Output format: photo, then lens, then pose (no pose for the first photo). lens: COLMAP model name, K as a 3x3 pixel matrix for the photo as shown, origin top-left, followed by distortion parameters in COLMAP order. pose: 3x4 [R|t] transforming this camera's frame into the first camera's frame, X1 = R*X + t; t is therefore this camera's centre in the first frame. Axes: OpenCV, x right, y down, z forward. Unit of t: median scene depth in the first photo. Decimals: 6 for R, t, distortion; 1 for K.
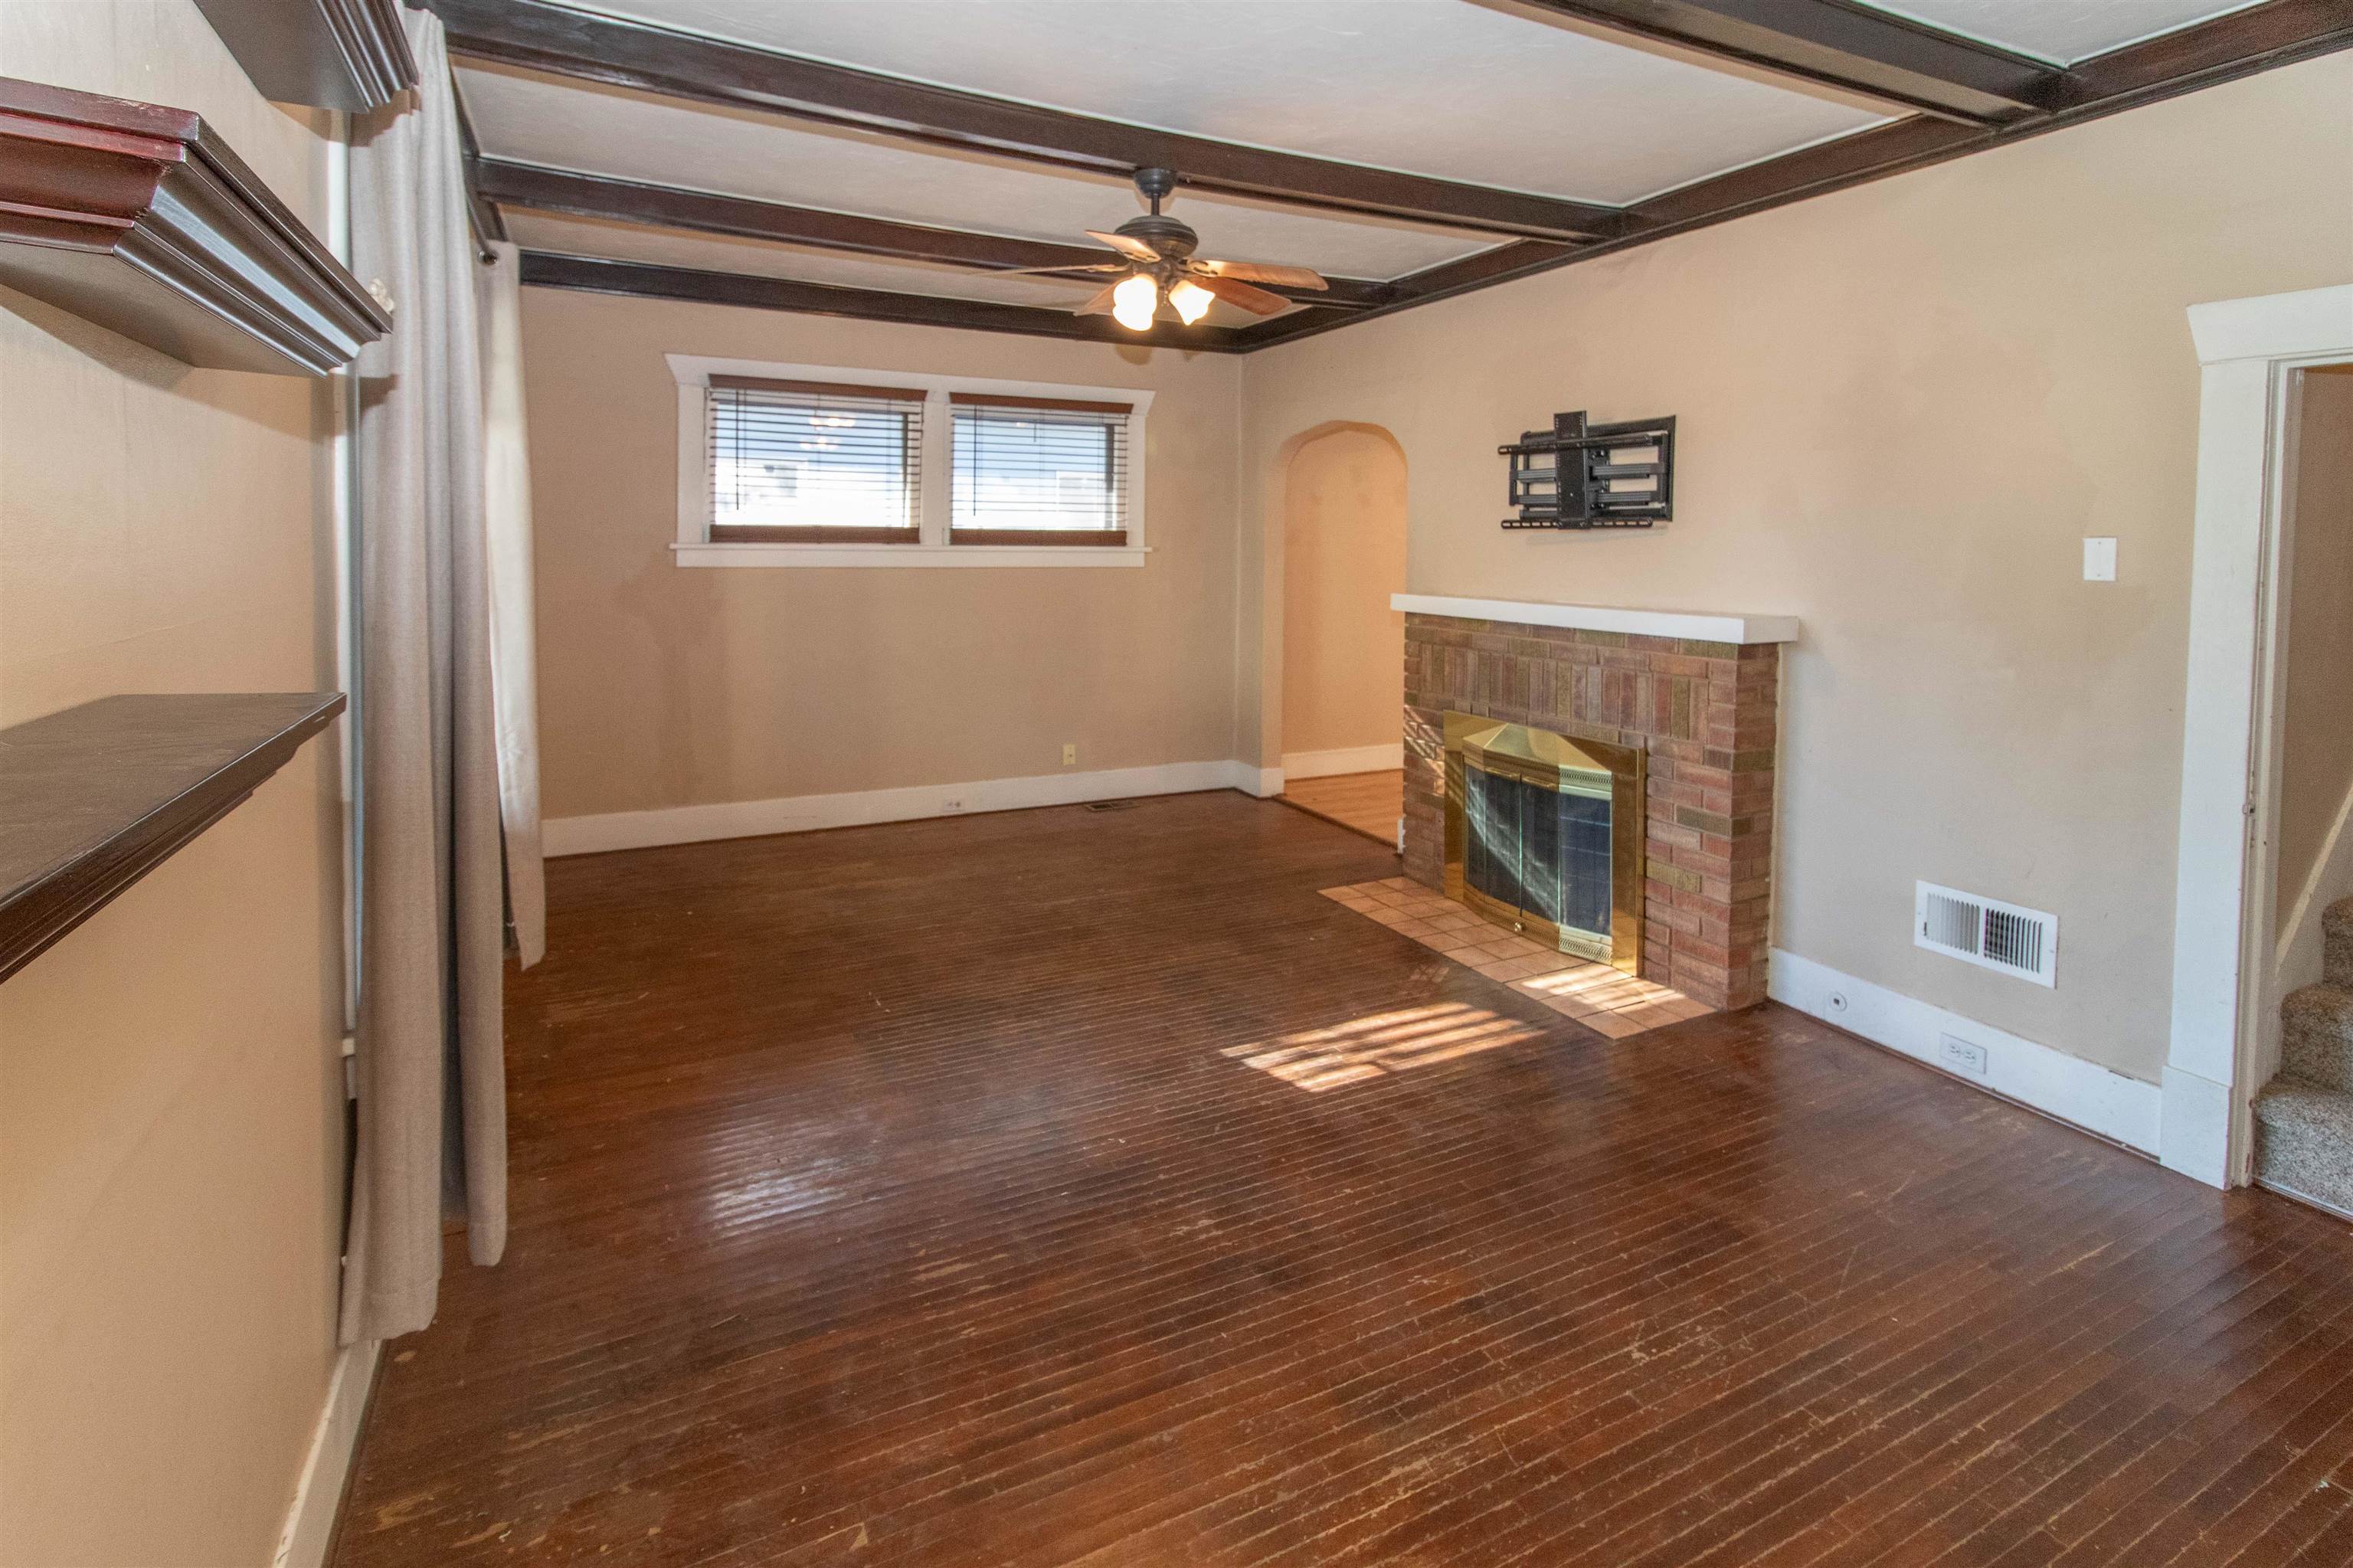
lens RADIAL K [[1113.0, 0, 1302.0], [0, 1113.0, 612.7], [0, 0, 1]] dist [0.002582, -0.000405]
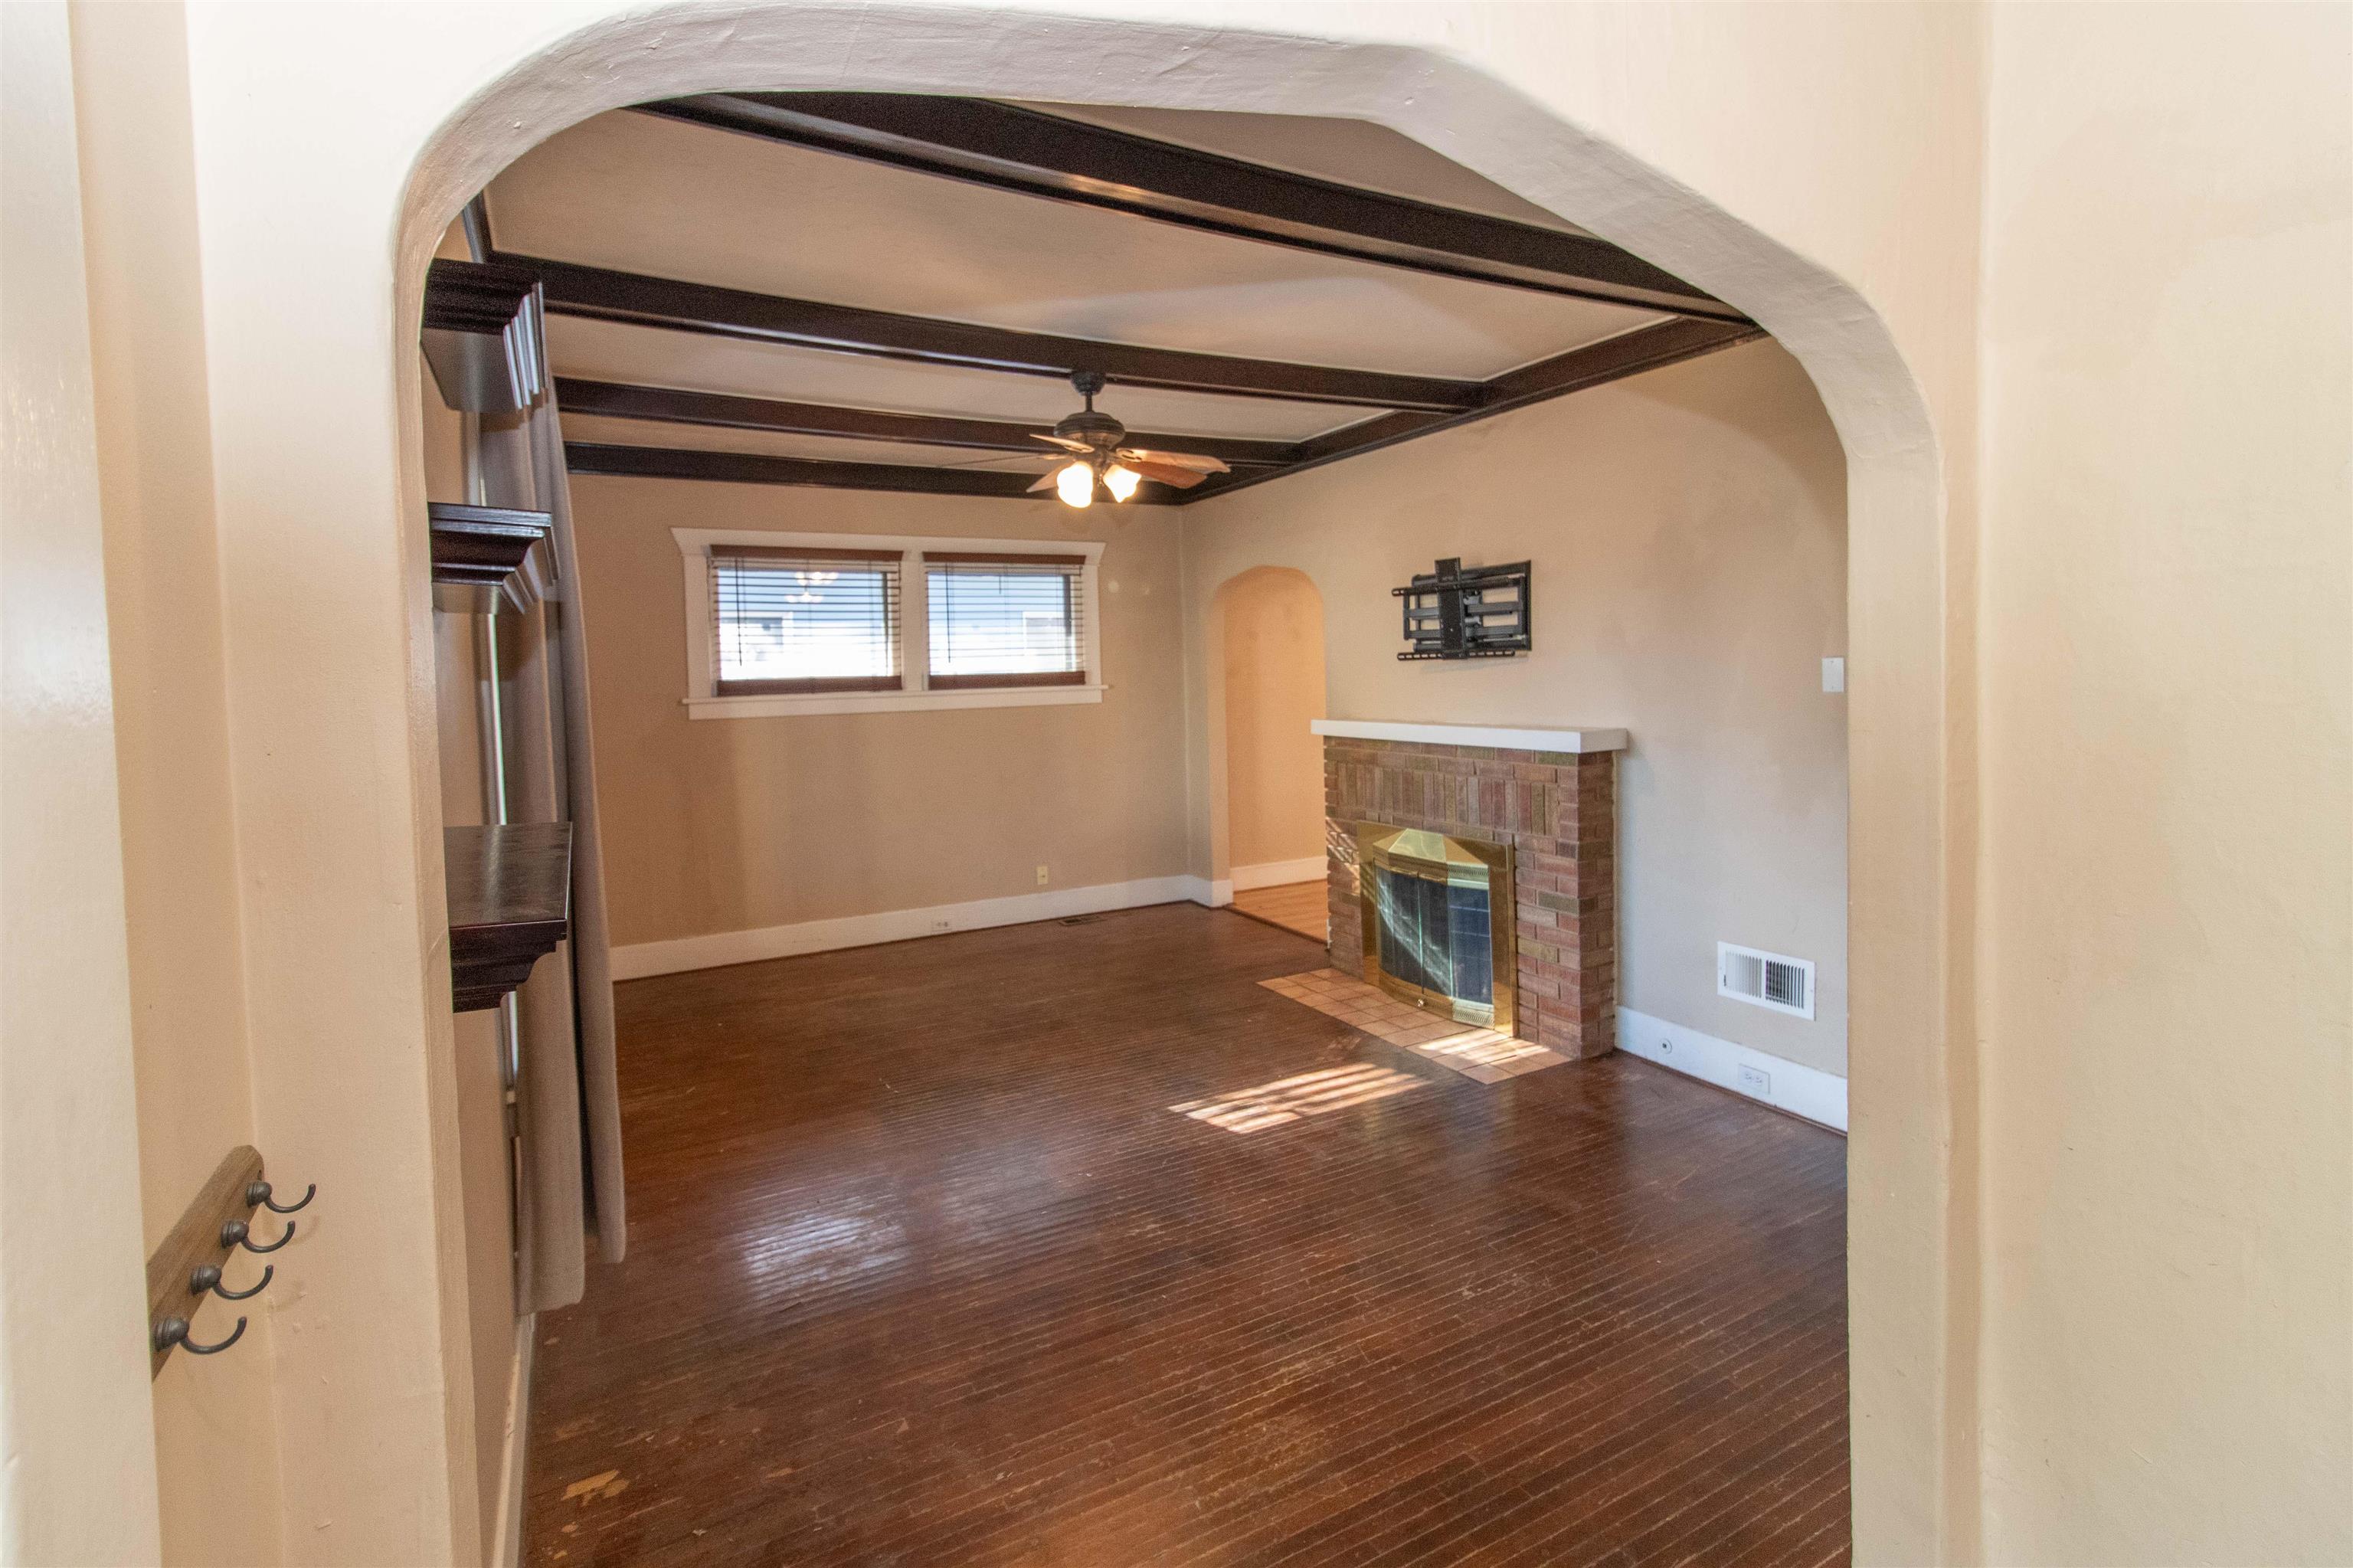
lens RADIAL K [[1113.0, 0, 1154.9], [0, 1113.0, 741.1], [0, 0, 1]] dist [0.002582, -0.000405]
pose [[0.993568, -0.041020, -0.105544, 0.062881], [0.041270, 0.999148, 0.000188, -0.003432], [0.105446, -0.004543, 0.994415, -0.224125]]
